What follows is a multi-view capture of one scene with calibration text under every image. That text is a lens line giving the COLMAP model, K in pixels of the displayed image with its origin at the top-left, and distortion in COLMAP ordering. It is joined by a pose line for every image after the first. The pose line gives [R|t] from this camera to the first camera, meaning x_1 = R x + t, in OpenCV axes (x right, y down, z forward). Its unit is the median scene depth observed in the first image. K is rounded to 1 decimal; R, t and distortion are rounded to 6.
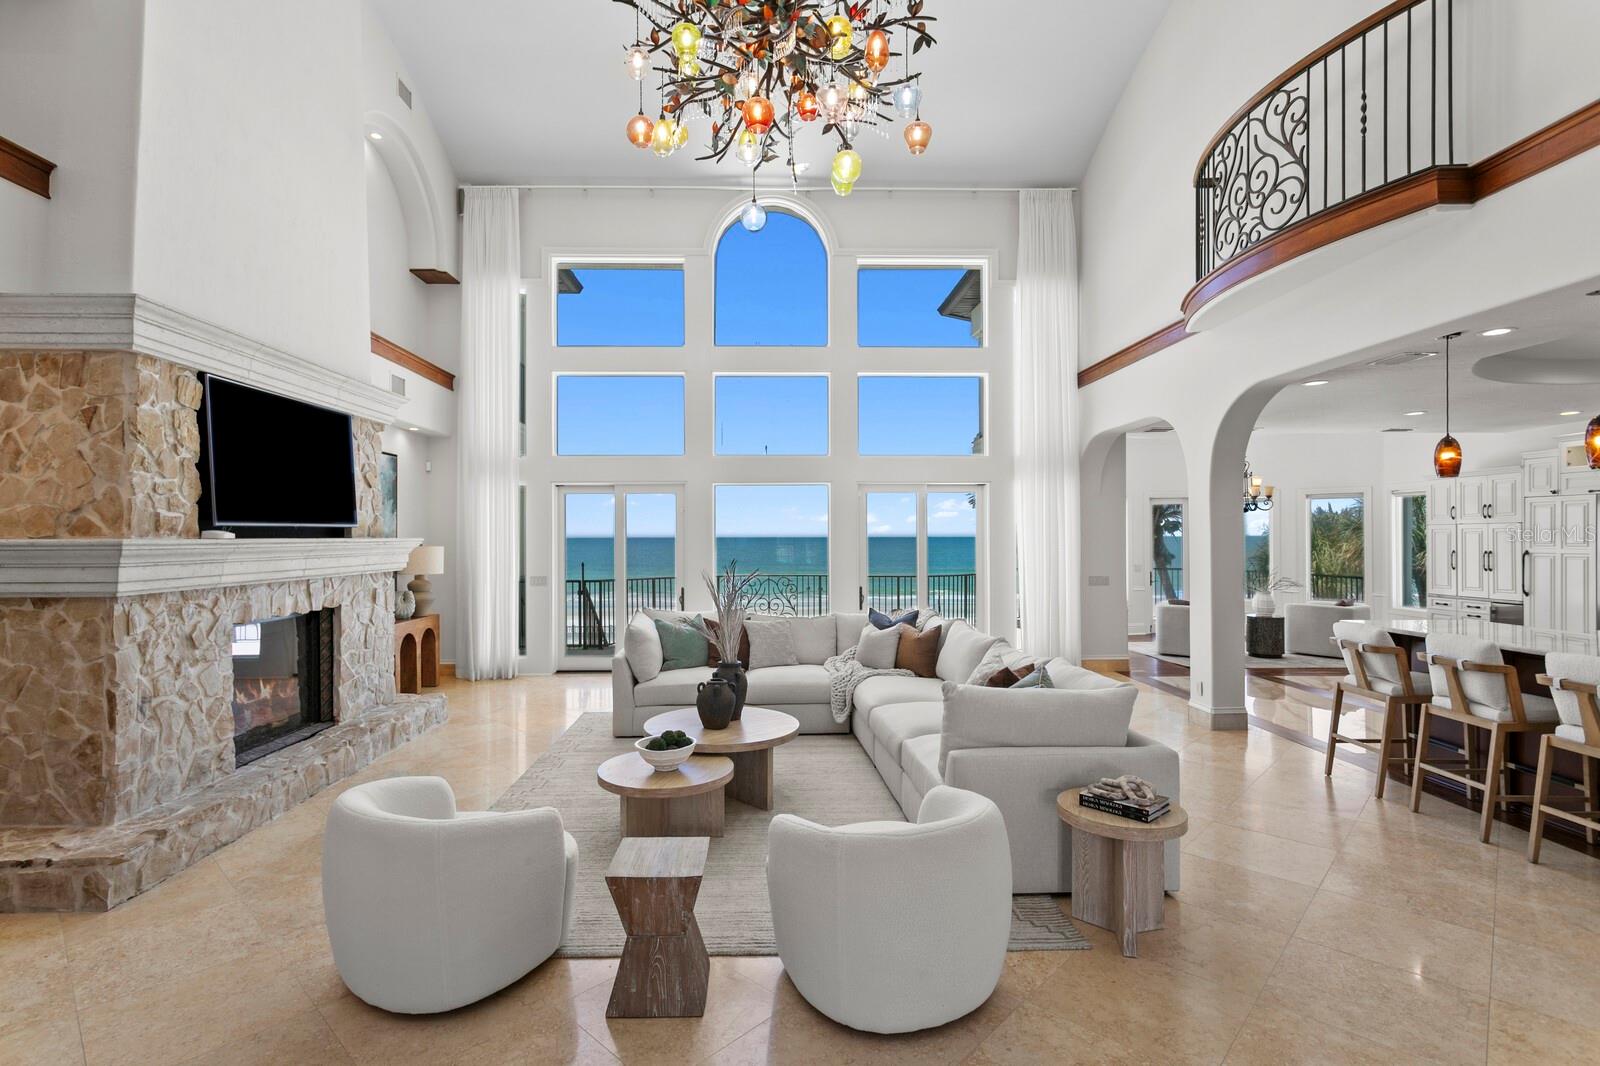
lens RADIAL K [[751.0, 0, 785.5], [0, 751.0, 528.9], [0, 0, 1]] dist [-0.007032, 0.004022]
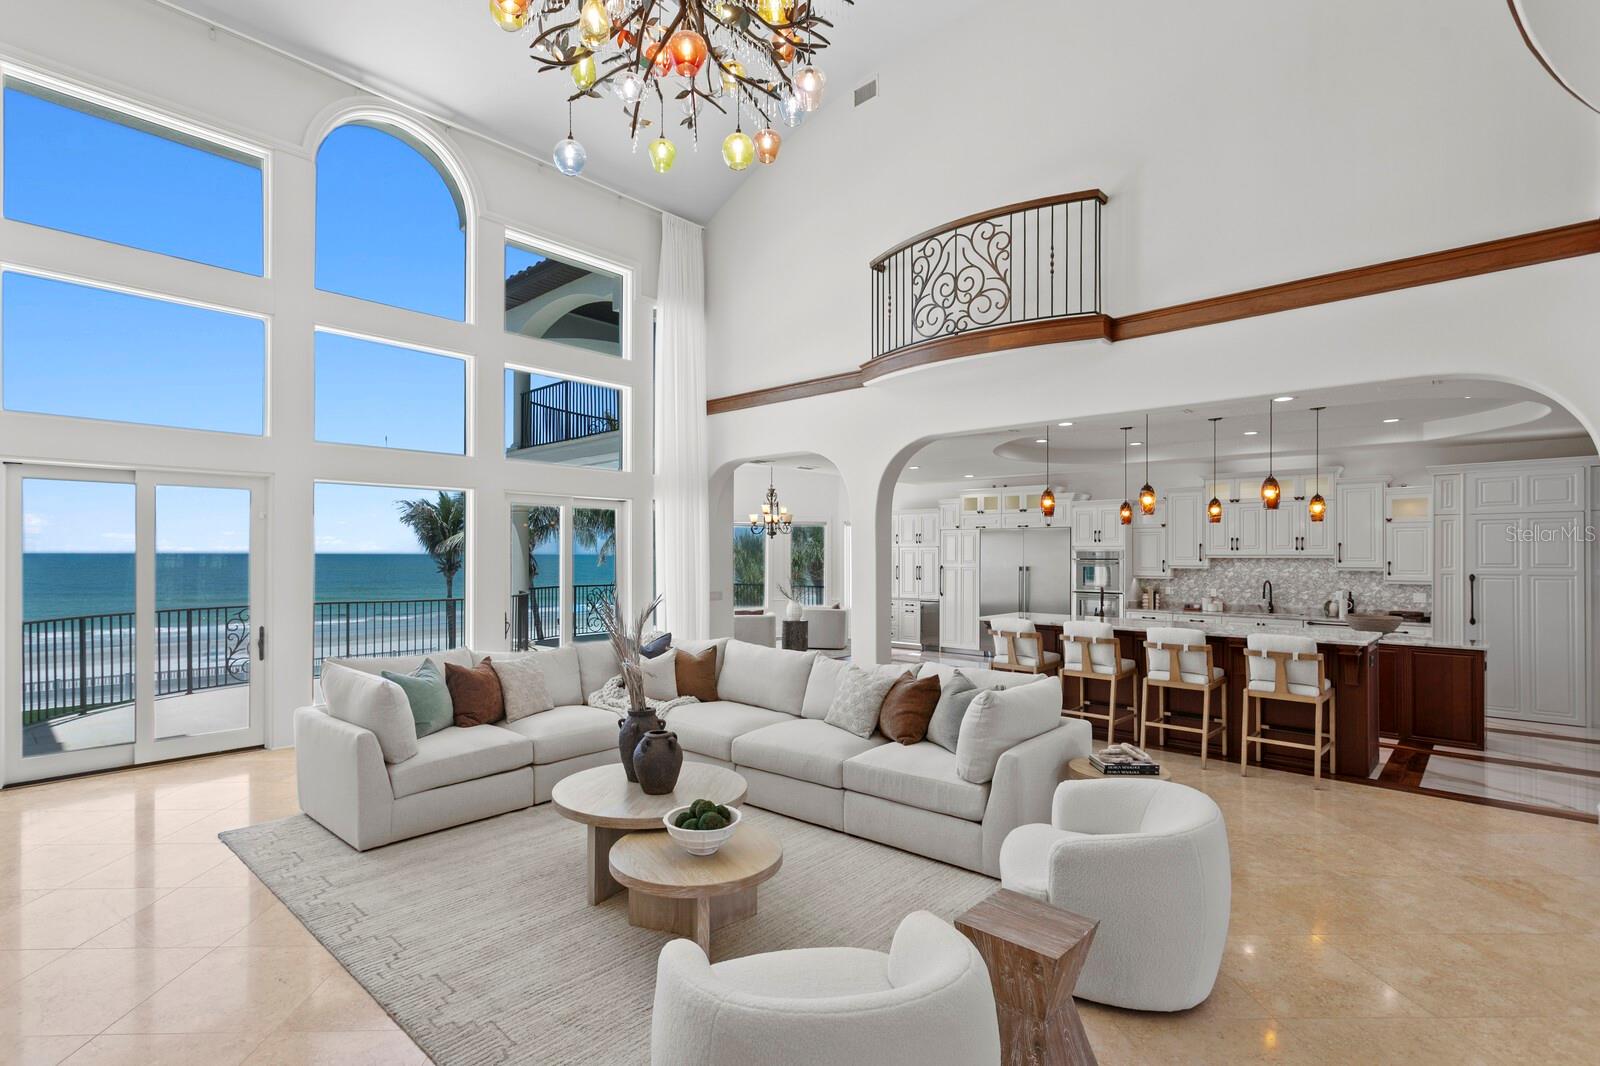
lens RADIAL K [[751.0, 0, 777.0], [0, 751.0, 546.5], [0, 0, 1]] dist [-0.007032, 0.004022]
pose [[0.701017, 0.011594, 0.713050, -0.520628], [-0.012219, 0.999916, -0.004245, 0.003202], [-0.713040, -0.005737, 0.701100, 0.312714]]
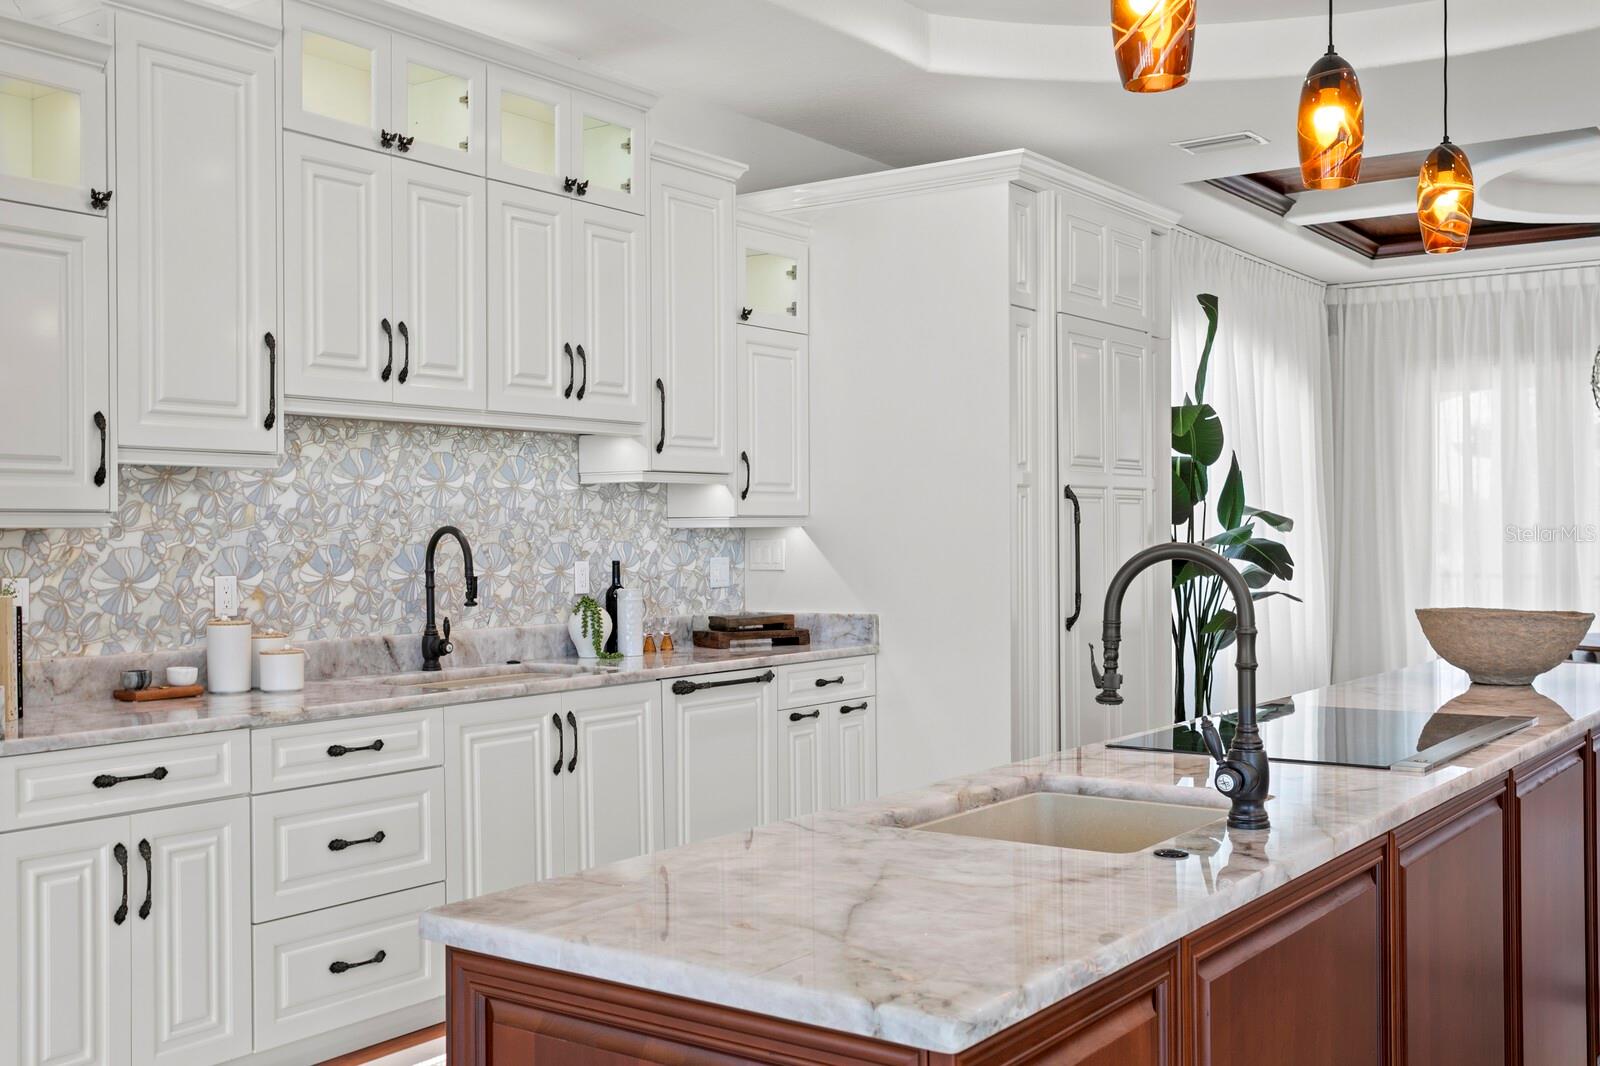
lens RADIAL K [[1609.0, 0, 799.8], [0, 1609.0, 532.1], [0, 0, 1]] dist [0.018604, 0.000000]
pose [[-0.789505, 0.004477, 0.613728, 1.027572], [-0.001128, 0.999961, -0.008745, 0.079769], [-0.613743, -0.007597, -0.789469, 1.396678]]
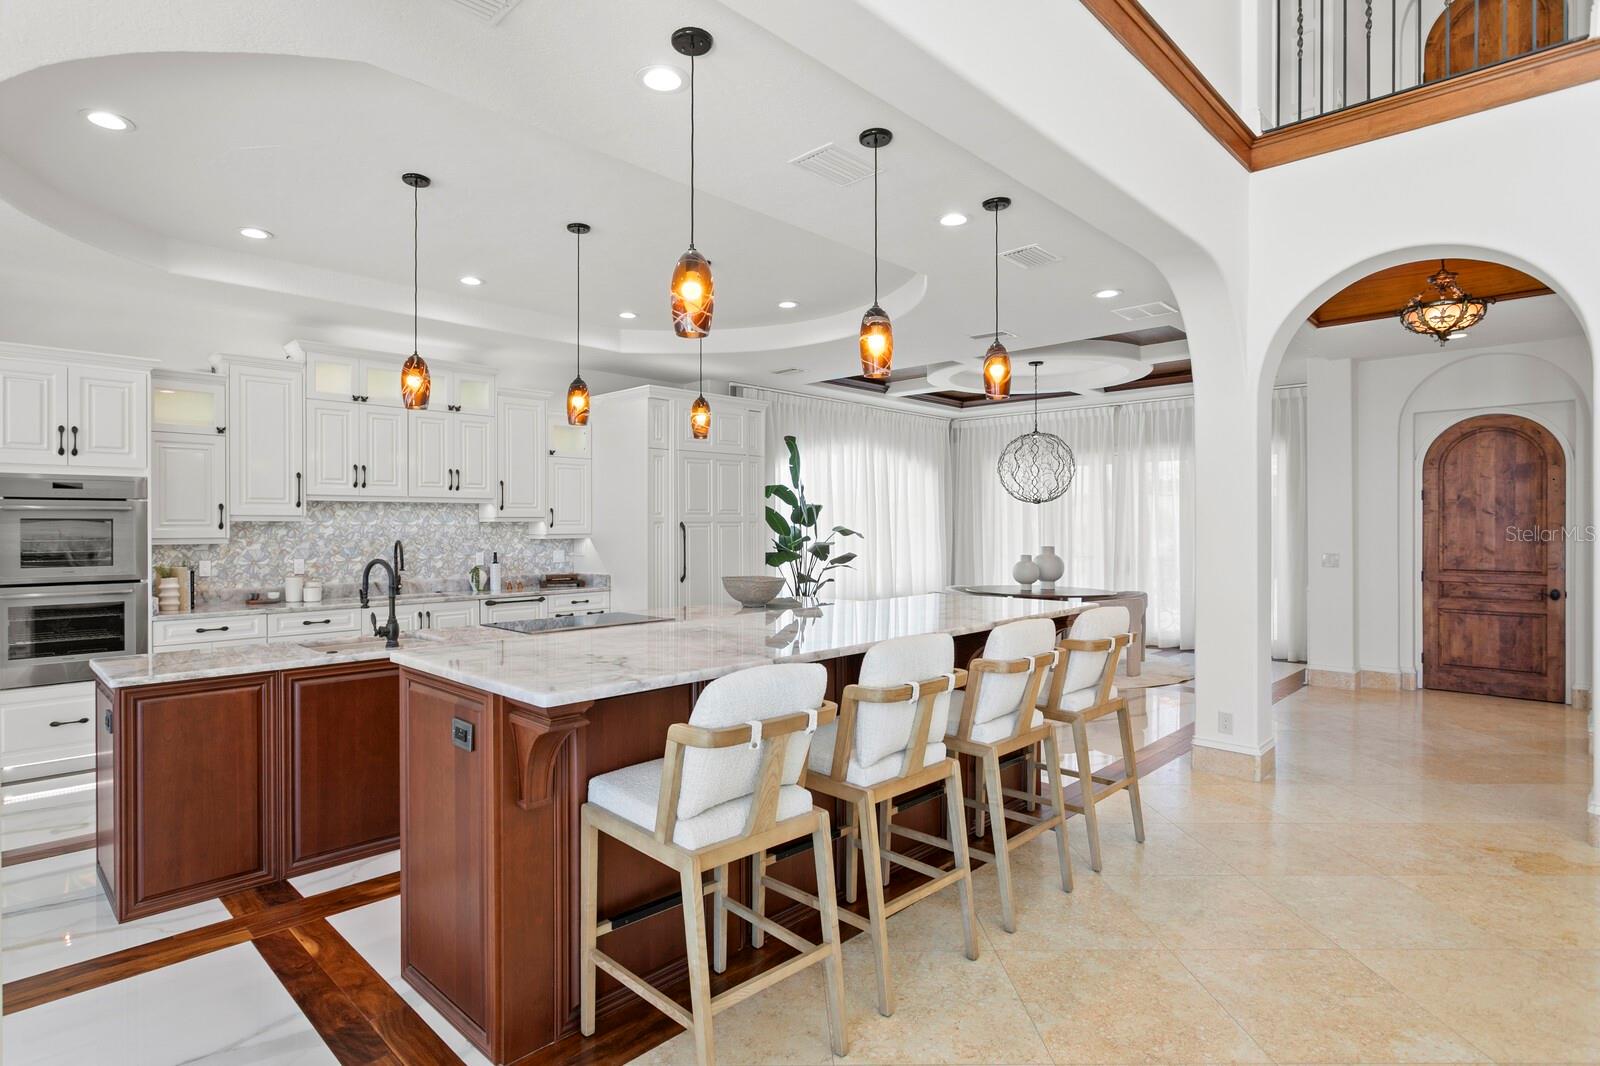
lens RADIAL K [[827.5, 0, 784.6], [0, 827.5, 526.6], [0, 0, 1]] dist [-0.003991, -0.000661]
pose [[-0.693699, 0.002634, 0.720260, 0.433554], [-0.004302, 0.999960, -0.007801, 0.054472], [-0.720252, -0.008510, -0.693660, 1.231169]]
